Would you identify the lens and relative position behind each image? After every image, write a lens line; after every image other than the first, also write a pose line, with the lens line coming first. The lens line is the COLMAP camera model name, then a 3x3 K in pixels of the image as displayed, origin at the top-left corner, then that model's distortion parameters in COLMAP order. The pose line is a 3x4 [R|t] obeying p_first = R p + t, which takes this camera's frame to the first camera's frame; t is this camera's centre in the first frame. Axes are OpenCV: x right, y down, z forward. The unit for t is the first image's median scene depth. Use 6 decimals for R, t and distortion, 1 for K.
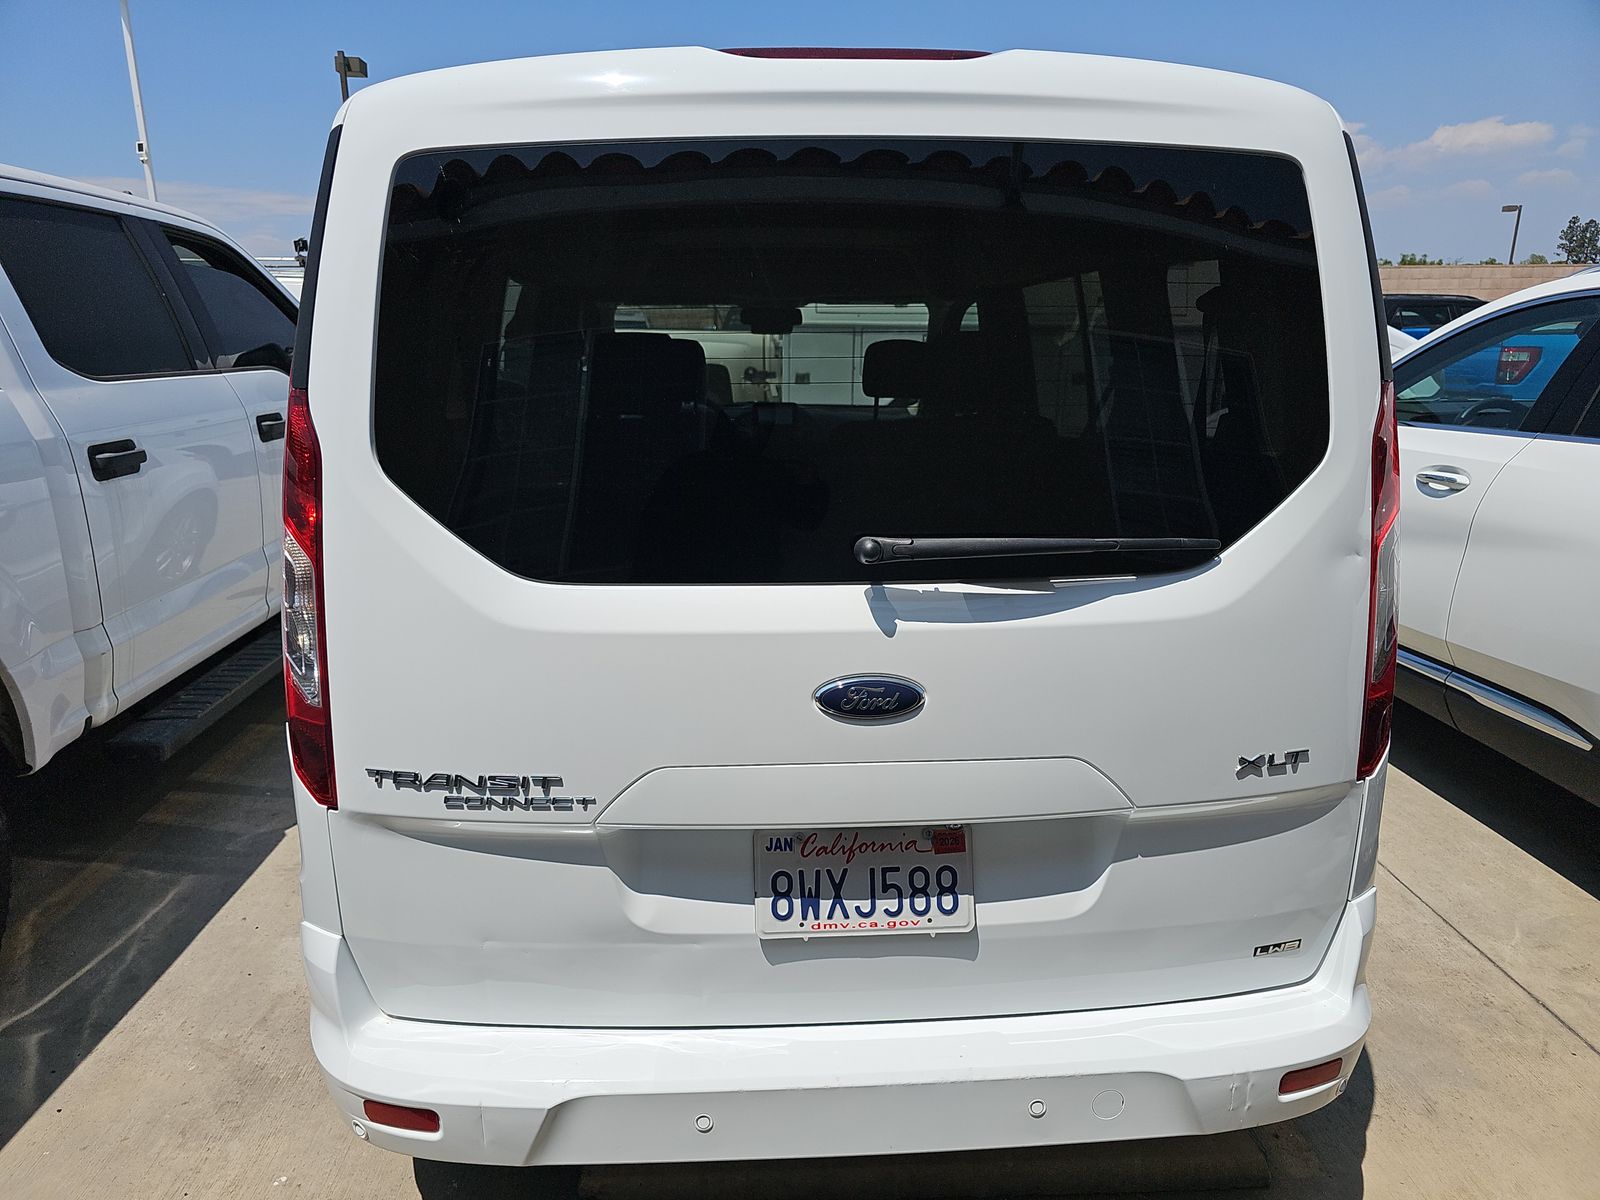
lens RADIAL K [[1058.4, 0, 800.0], [0, 1058.4, 600.0], [0, 0, 1]] dist [0.009670, -0.006315]
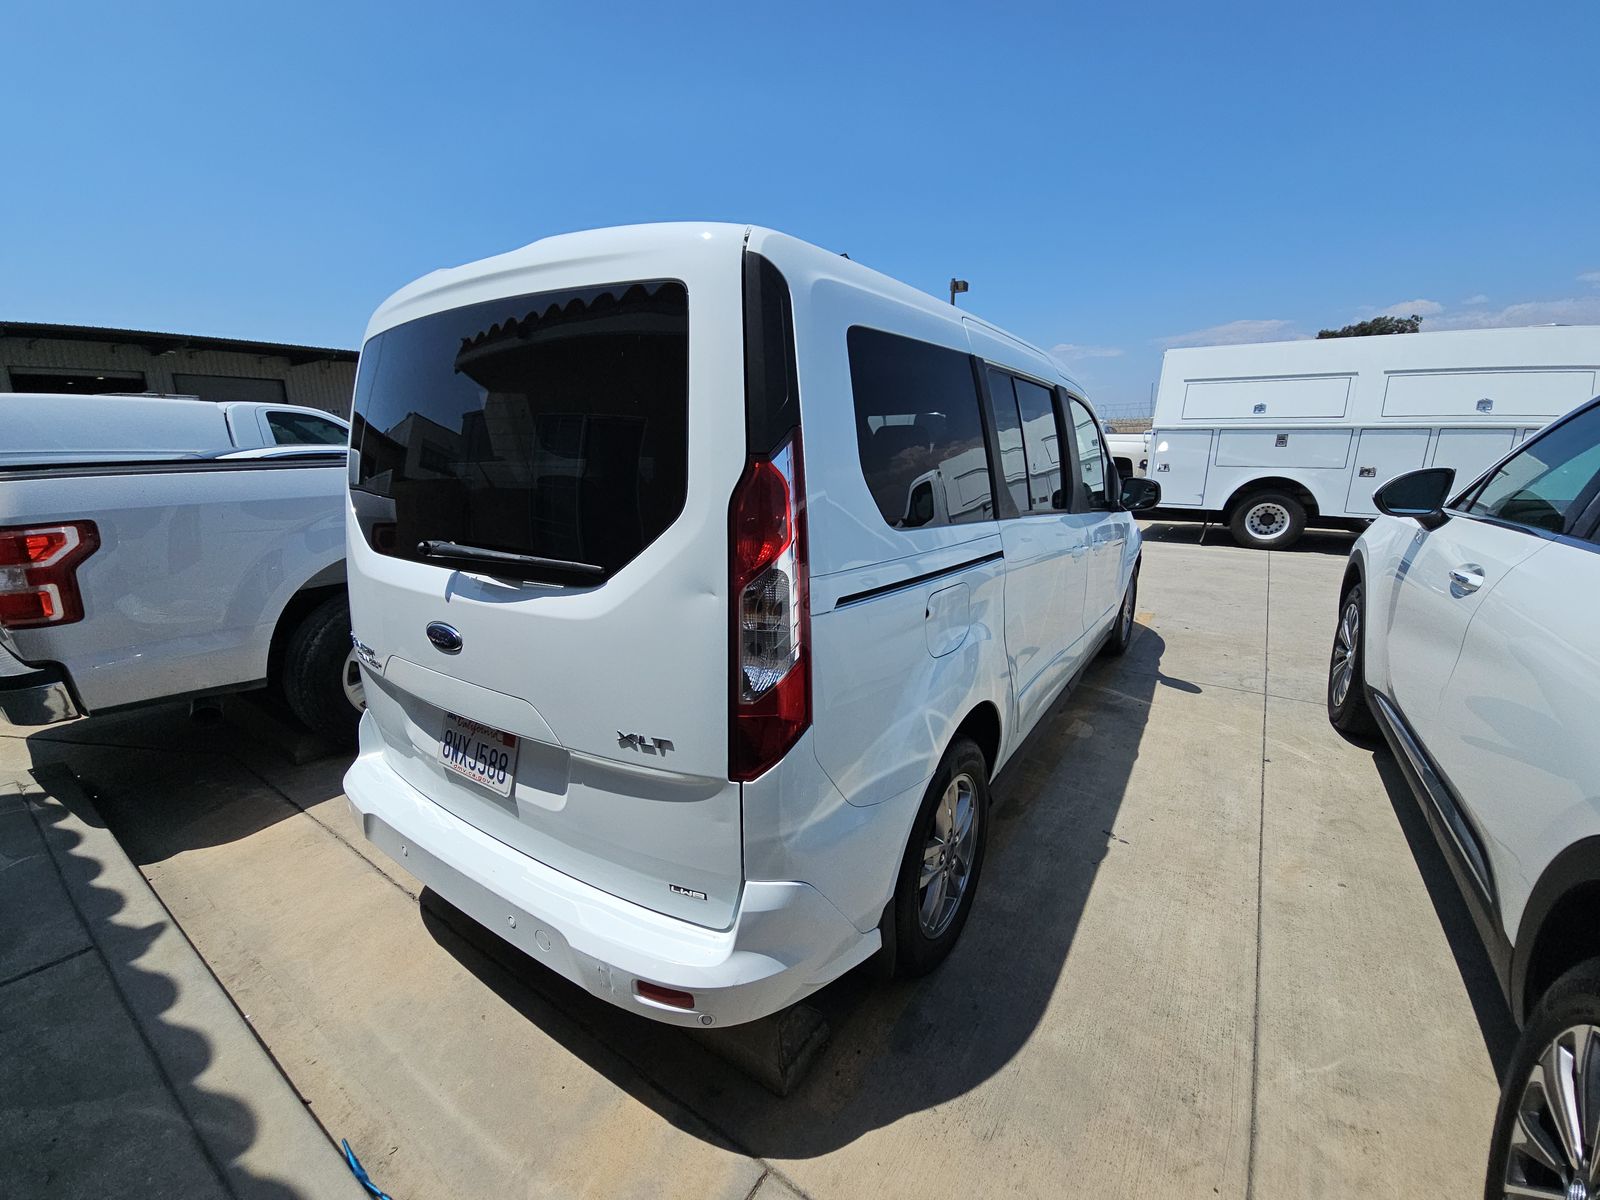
lens RADIAL K [[652.9, 0, 802.3], [0, 652.9, 592.2], [0, 0, 1]] dist [-0.001248, -0.000312]
pose [[0.803260, 0.129390, -0.581405, 1.050178], [-0.140408, 0.989745, 0.026278, -0.079893], [0.578843, 0.060526, 0.813190, 0.445919]]
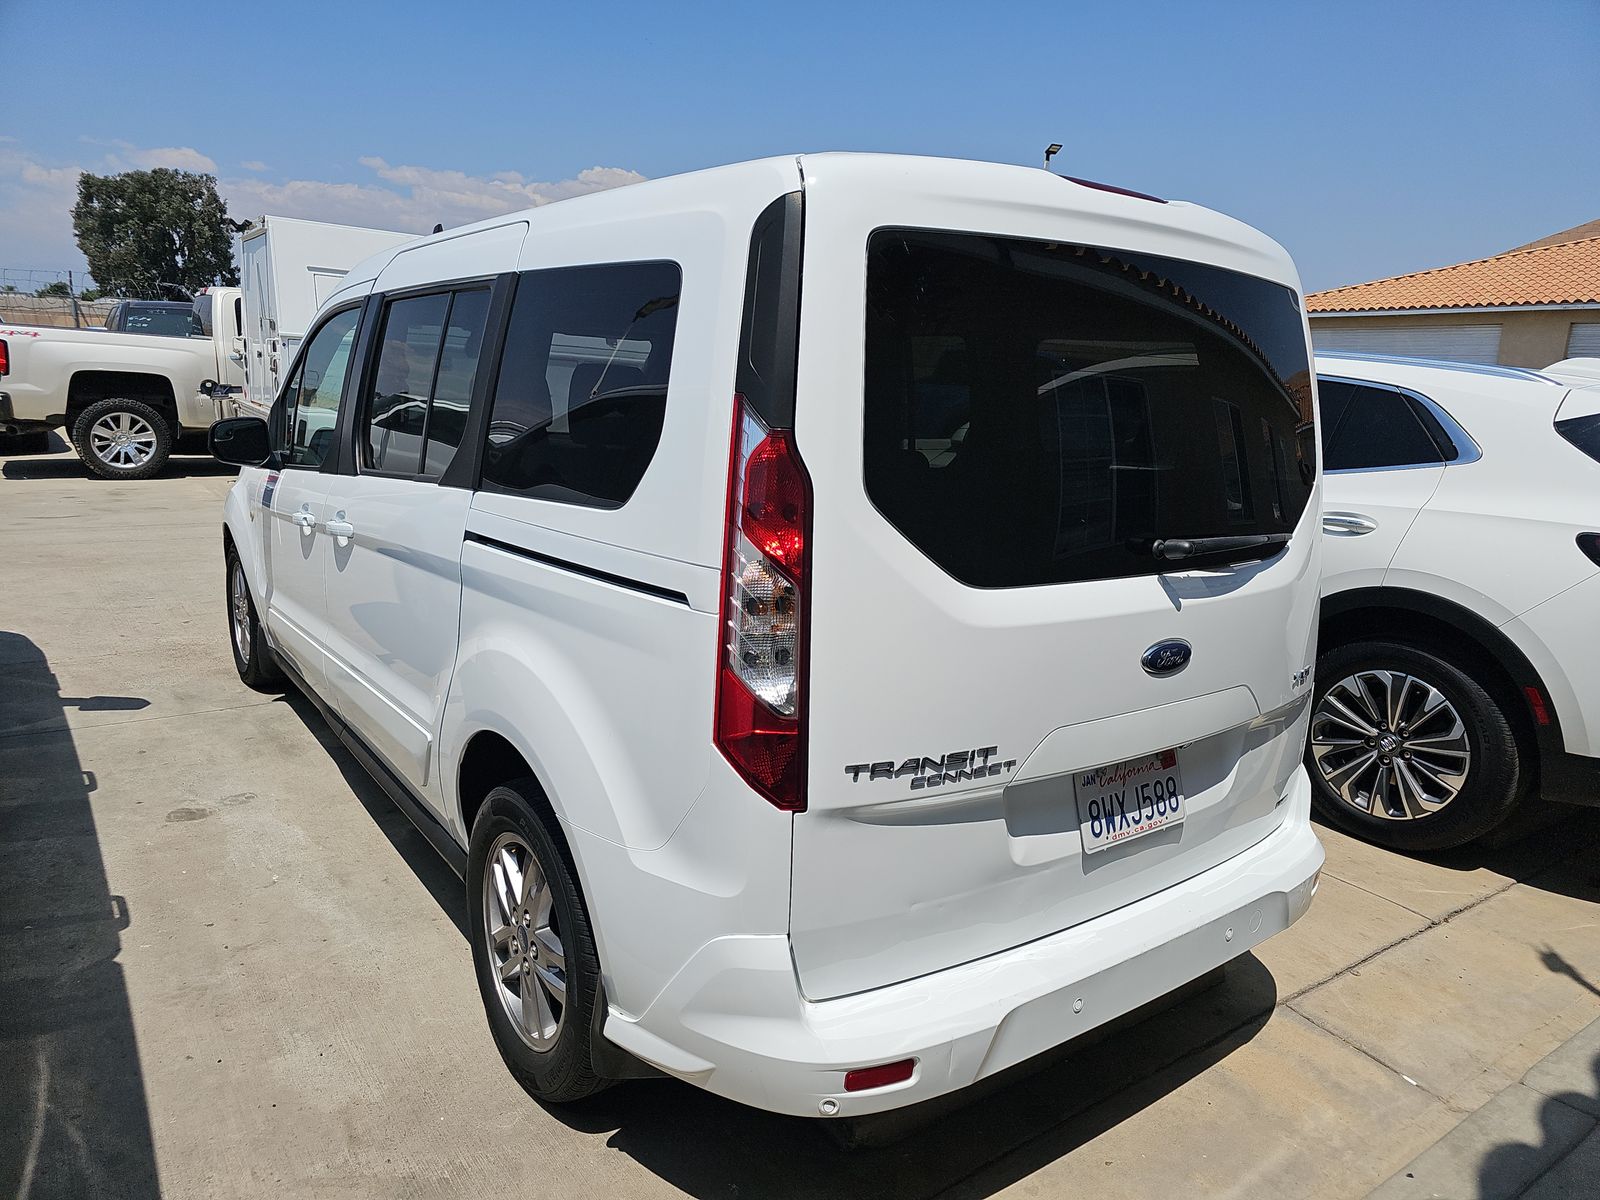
lens RADIAL K [[1110.4, 0, 801.6], [0, 1110.4, 581.4], [0, 0, 1]] dist [-0.023975, 0.002142]
pose [[0.830134, -0.056758, 0.554667, -1.055178], [0.080651, 0.996566, -0.018729, -0.015094], [-0.551700, 0.060282, 0.831861, 0.048798]]
